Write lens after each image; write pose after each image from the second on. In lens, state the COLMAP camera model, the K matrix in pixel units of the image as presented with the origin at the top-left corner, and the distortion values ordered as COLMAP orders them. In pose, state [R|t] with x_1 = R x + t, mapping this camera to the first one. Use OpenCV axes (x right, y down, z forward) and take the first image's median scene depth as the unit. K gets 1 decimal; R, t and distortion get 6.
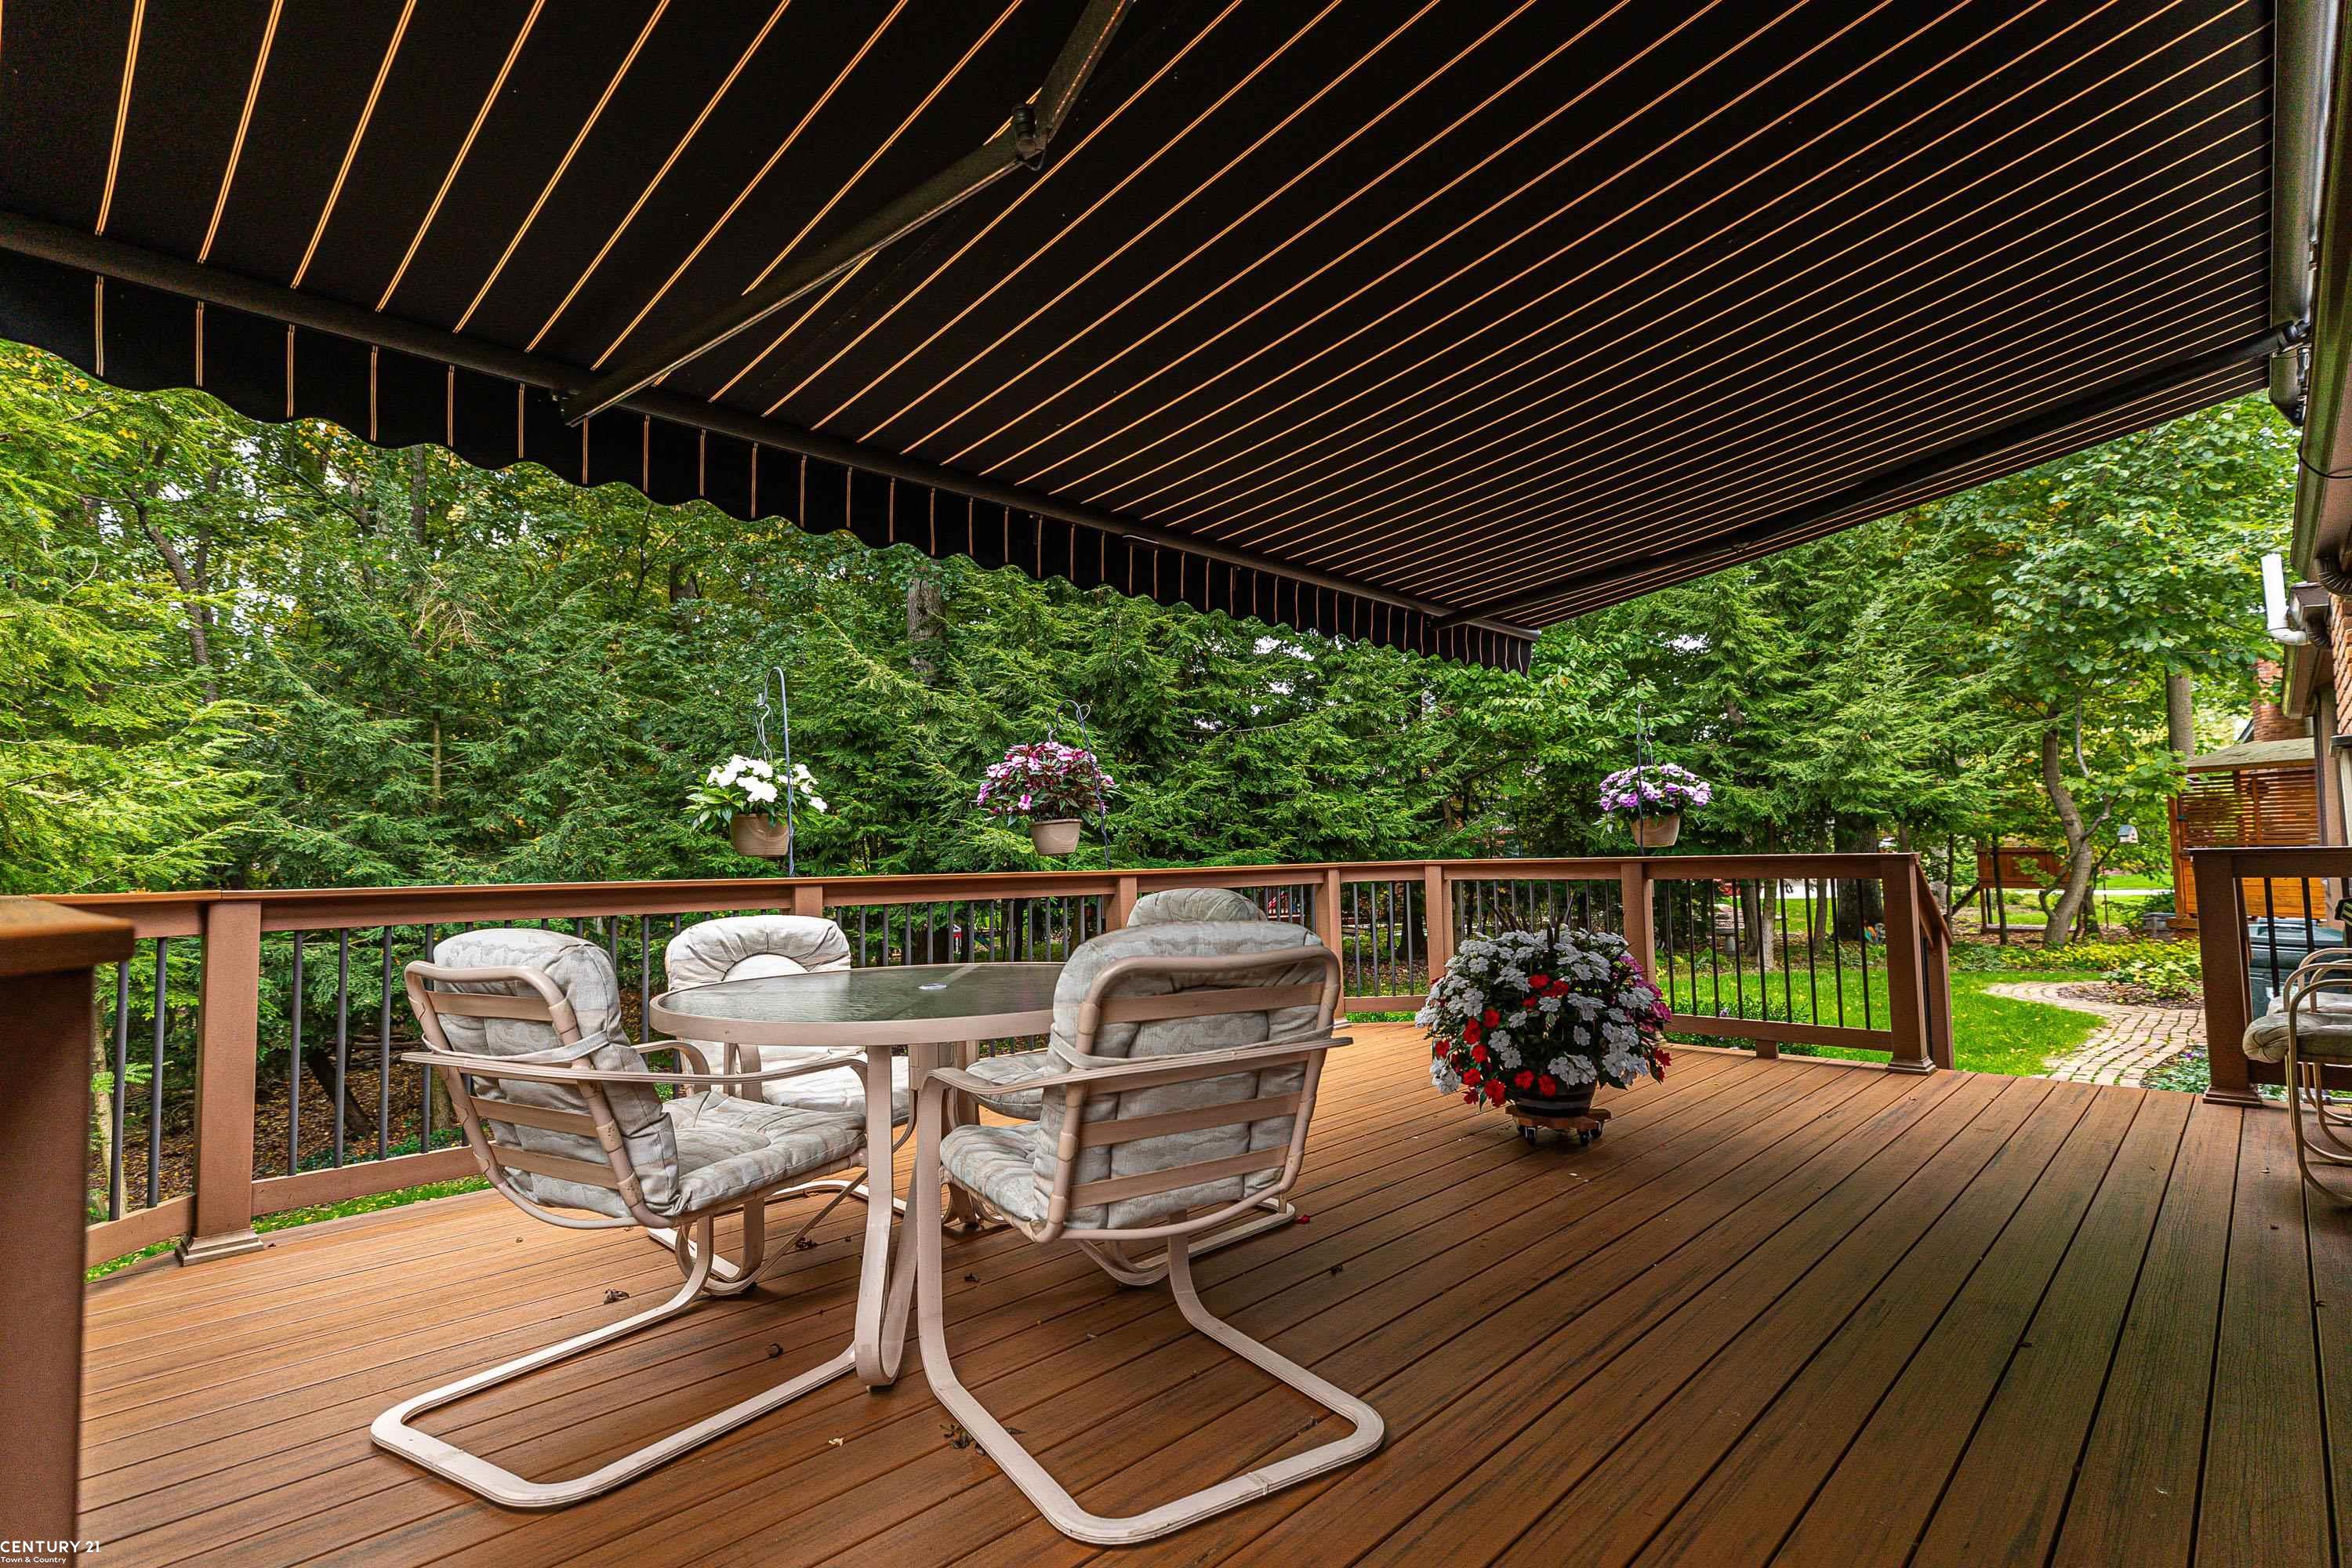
lens RADIAL K [[1088.2, 0, 1259.9], [0, 1088.2, 800.6], [0, 0, 1]] dist [0.006327, 0.000744]
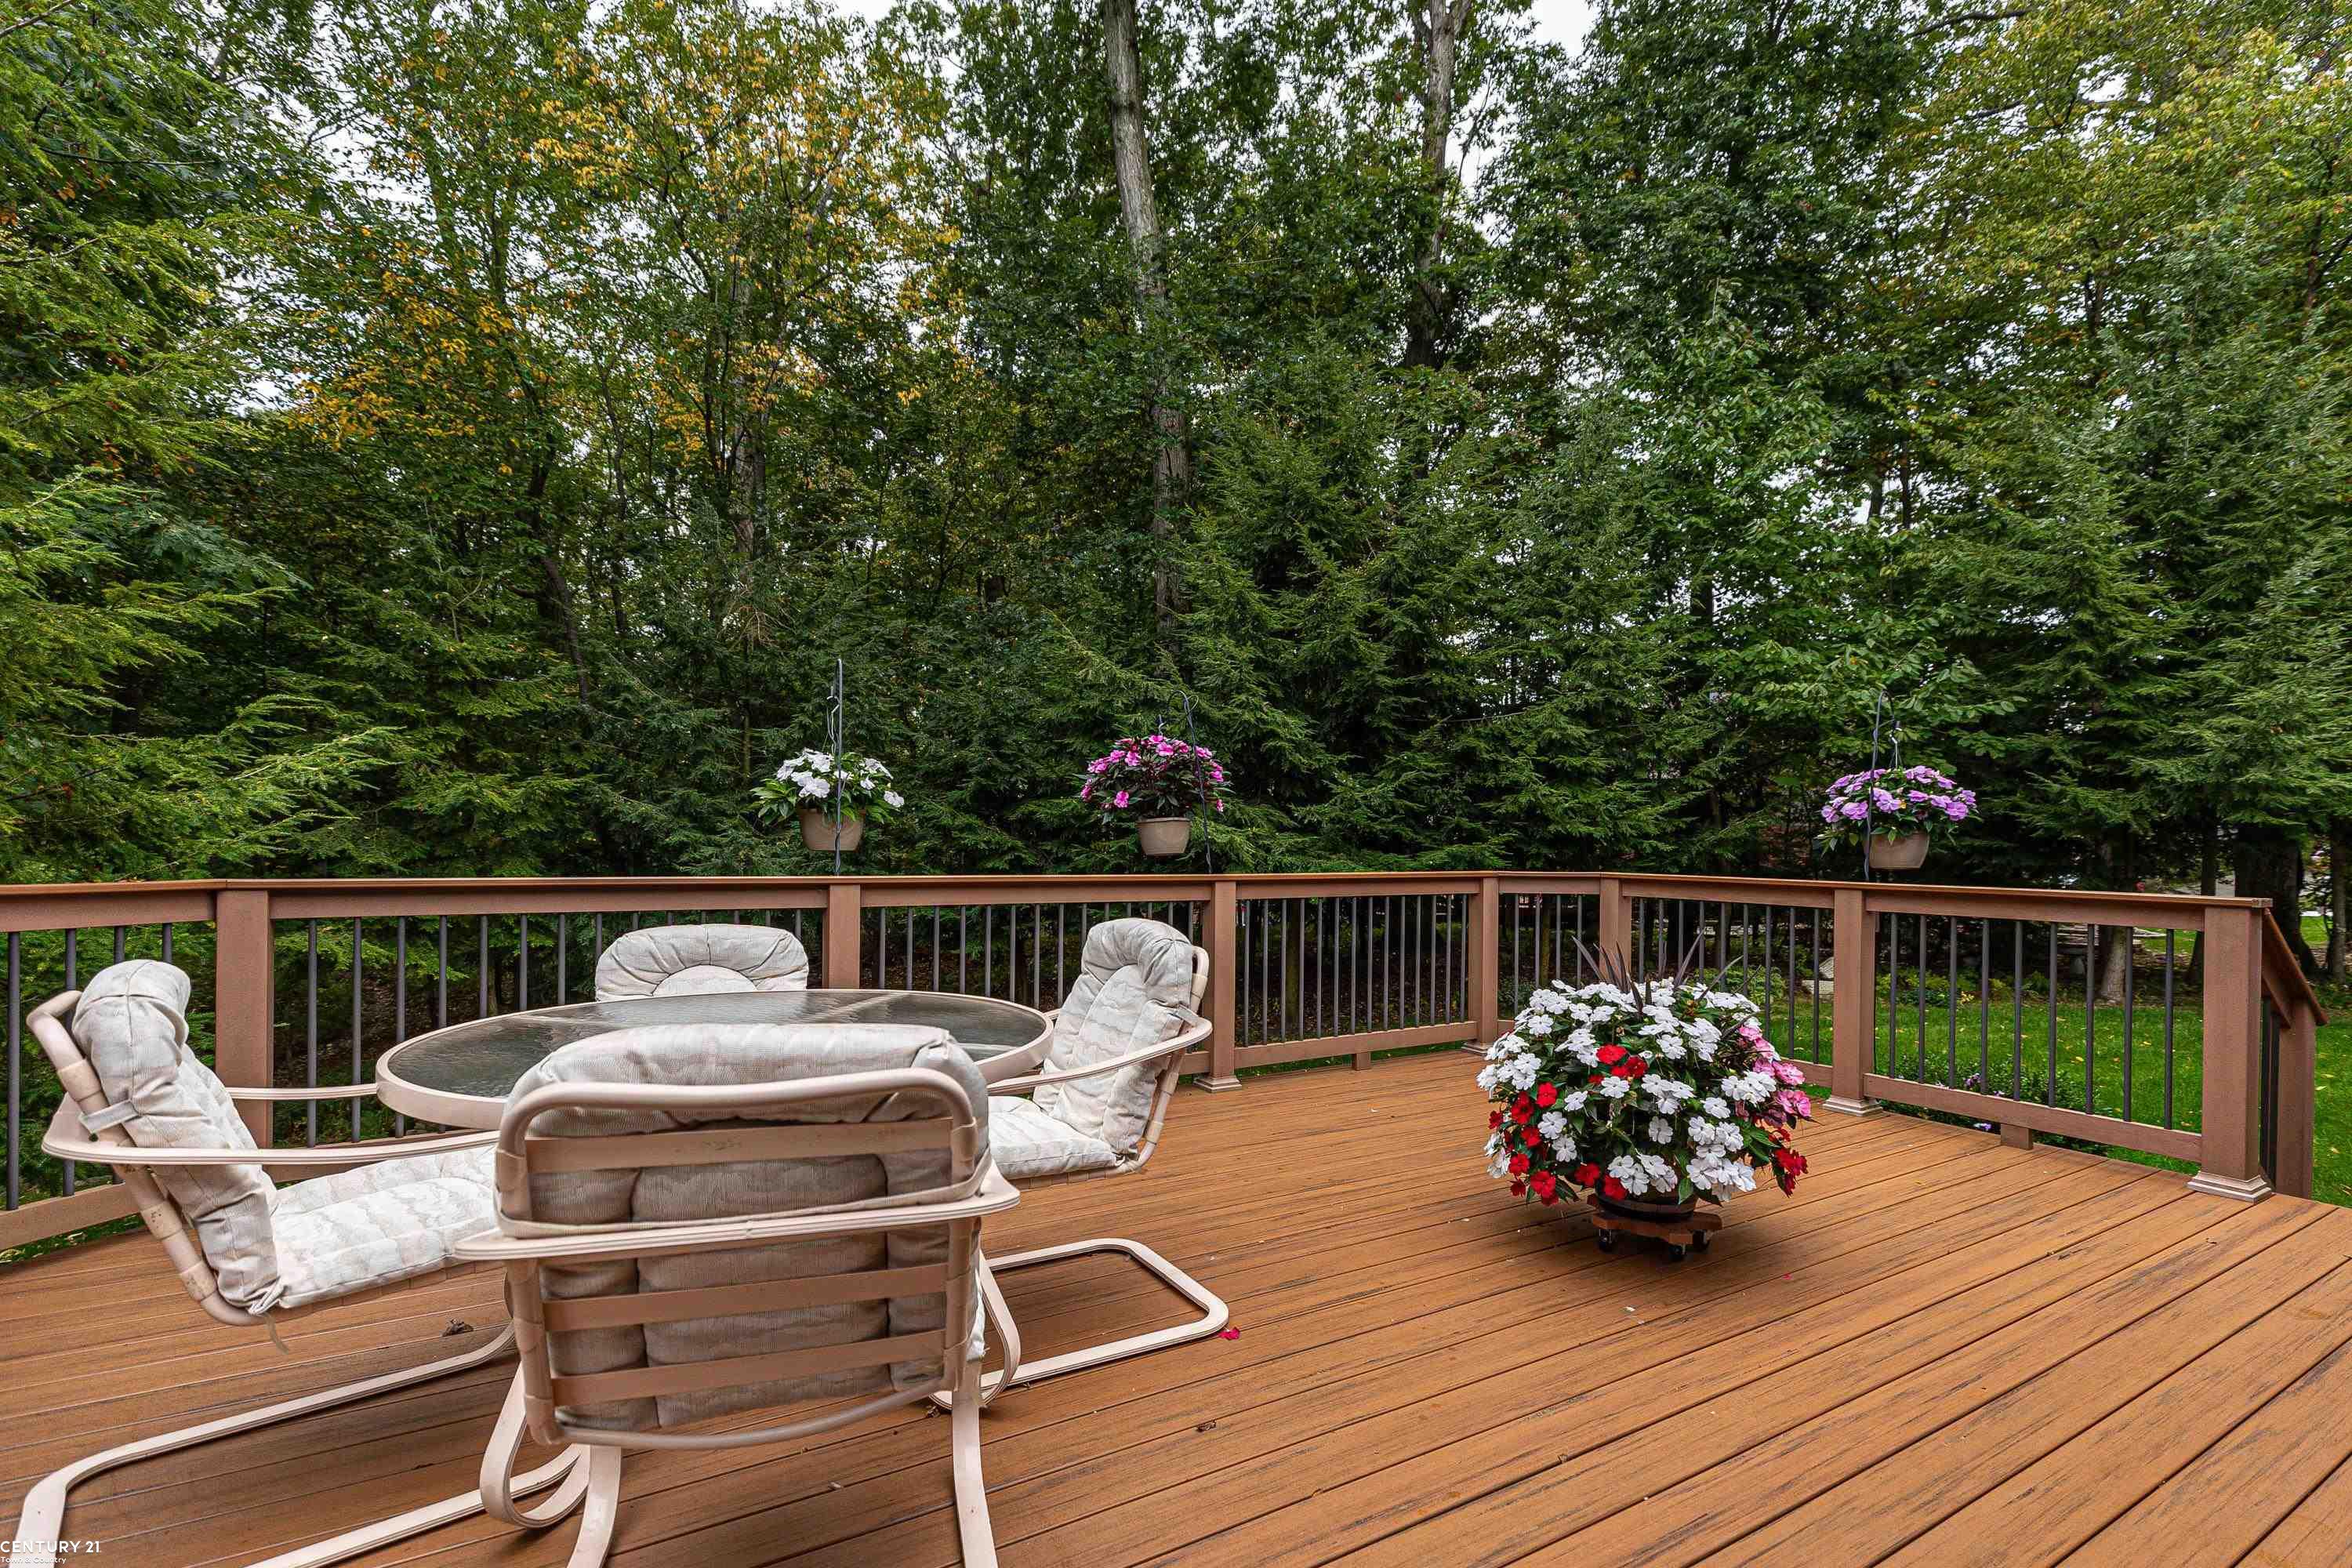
lens RADIAL K [[1080.9, 0, 1202.6], [0, 1080.9, 857.5], [0, 0, 1]] dist [0.007136, -0.002258]
pose [[0.963457, 0.036582, -0.265355, 0.023356], [-0.019701, 0.997625, 0.066000, -0.002642], [0.267139, -0.058361, 0.961889, 0.024742]]
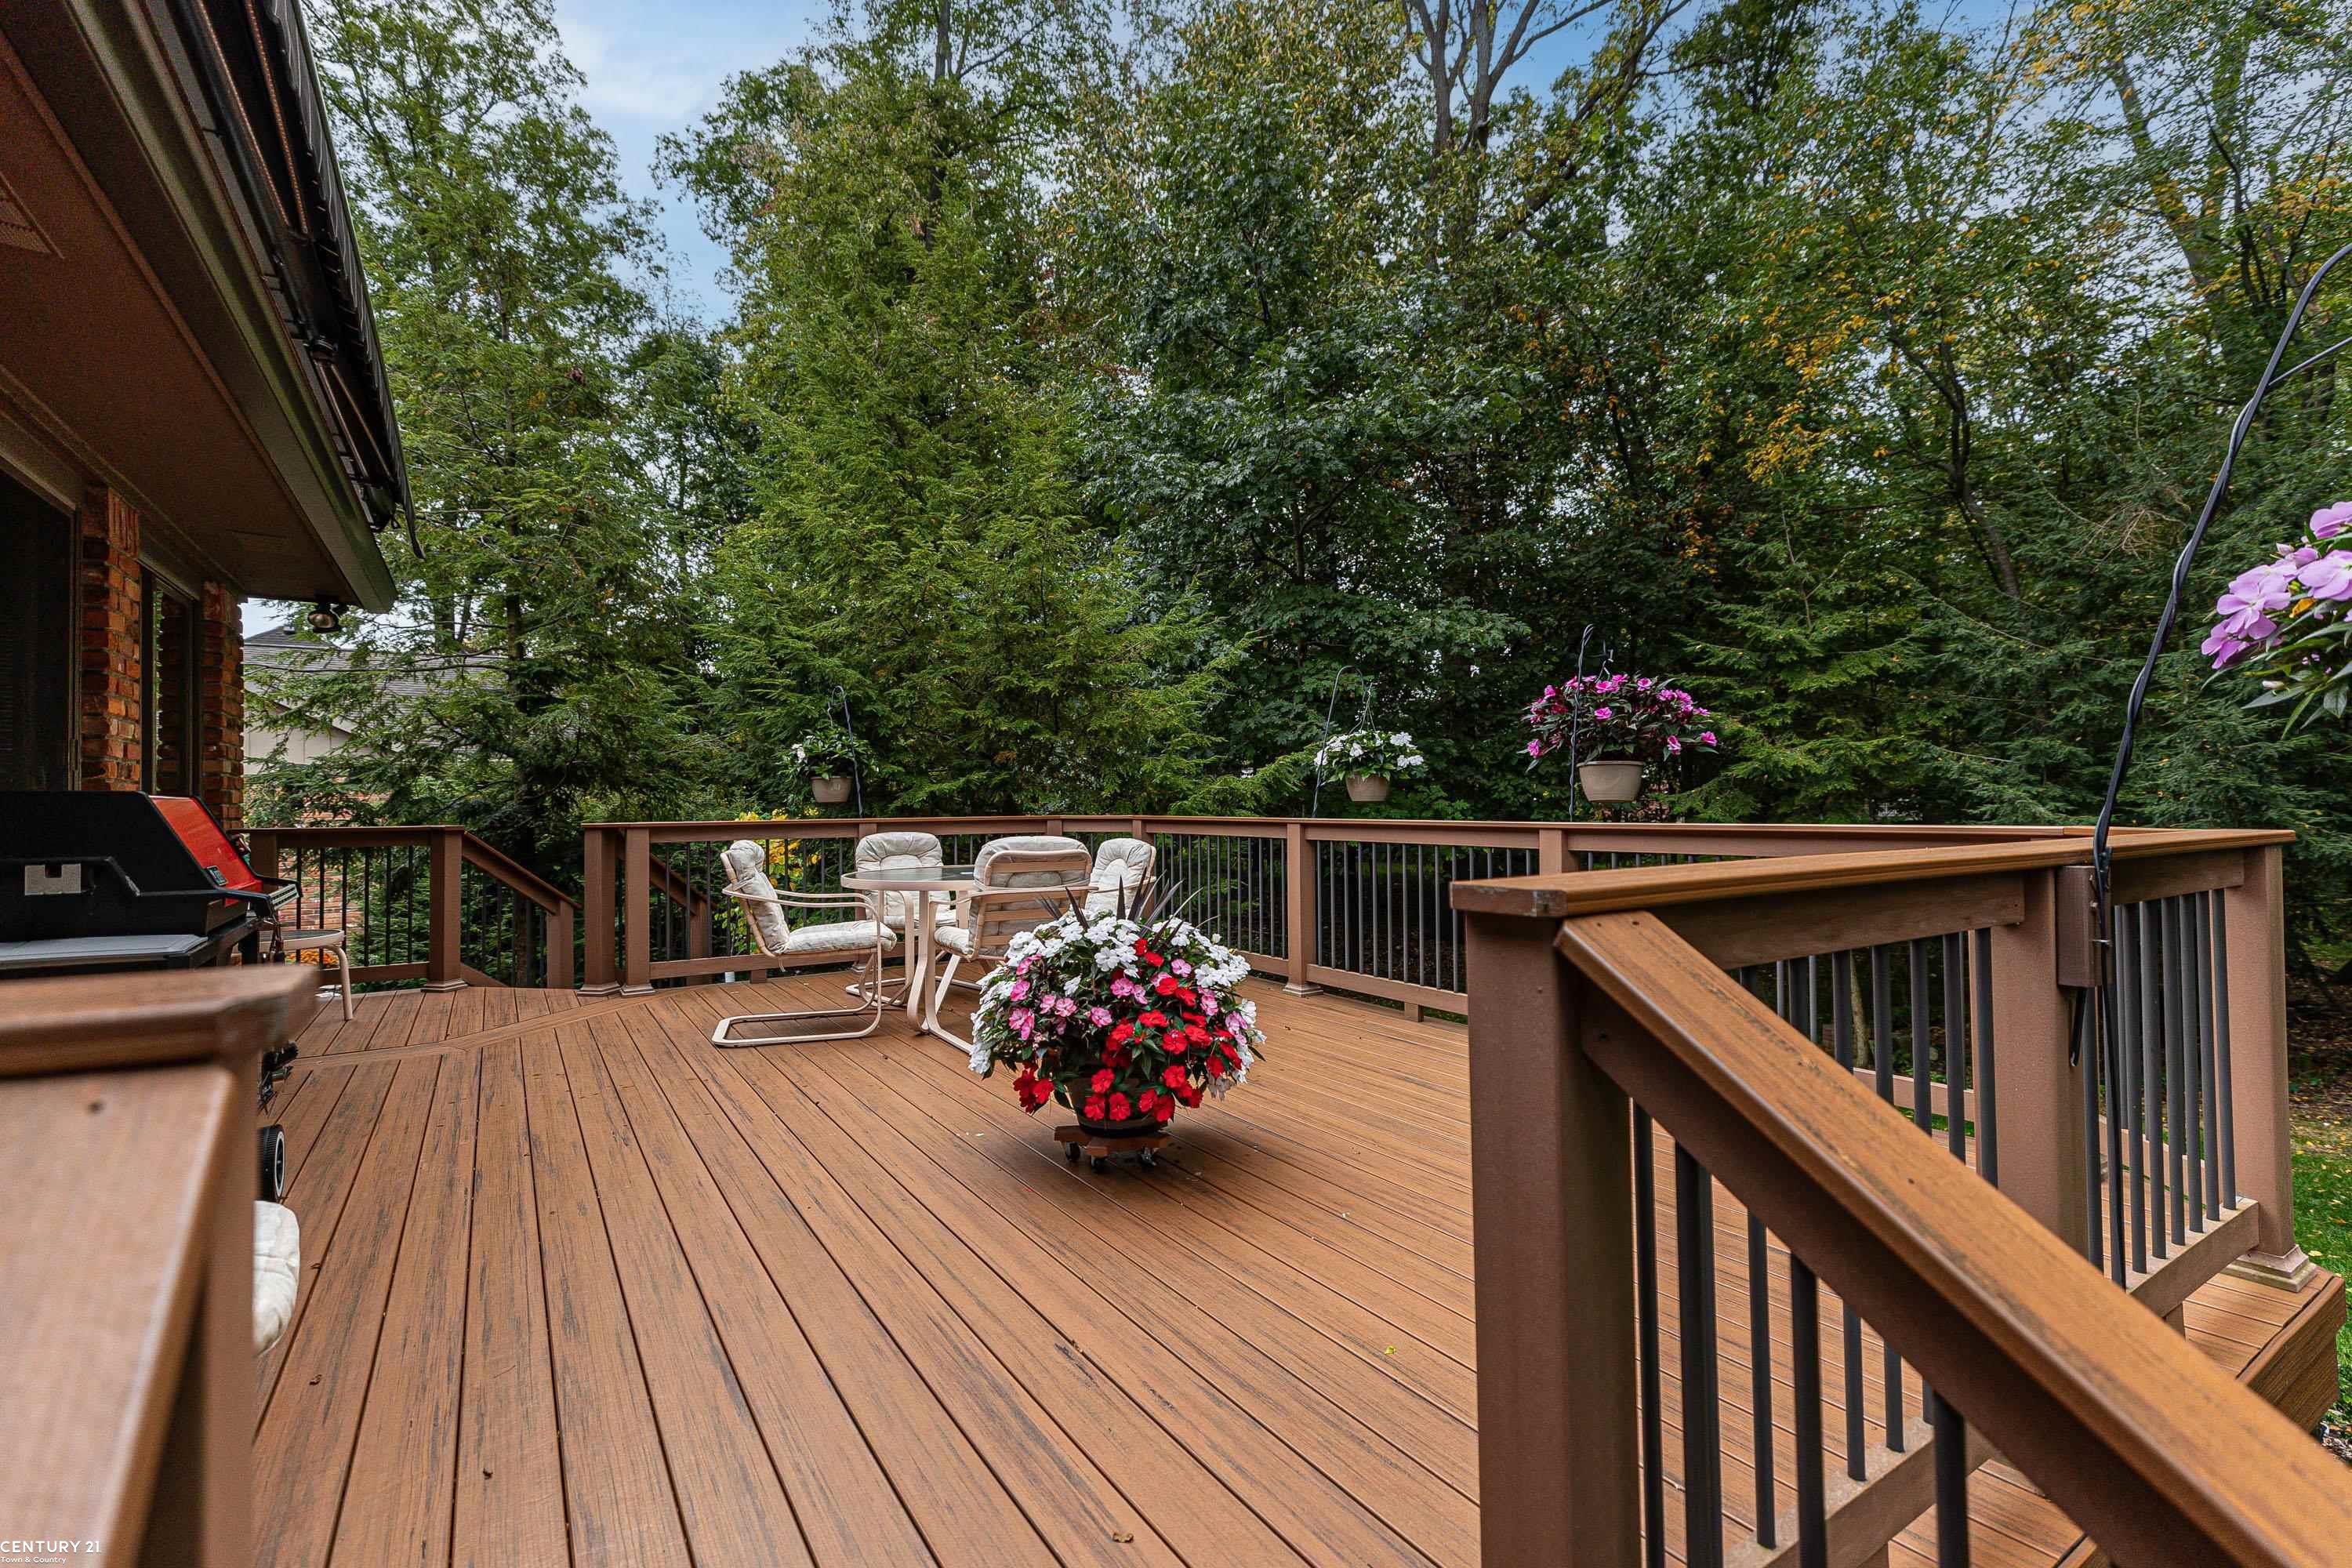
lens RADIAL K [[1080.9, 0, 1190.3], [0, 1080.9, 790.9], [0, 0, 1]] dist [0.007136, -0.002258]
pose [[-0.253309, 0.013528, -0.967291, 0.251365], [0.062995, 0.998011, -0.002540, 0.008880], [0.965332, -0.061578, -0.253657, 0.304078]]
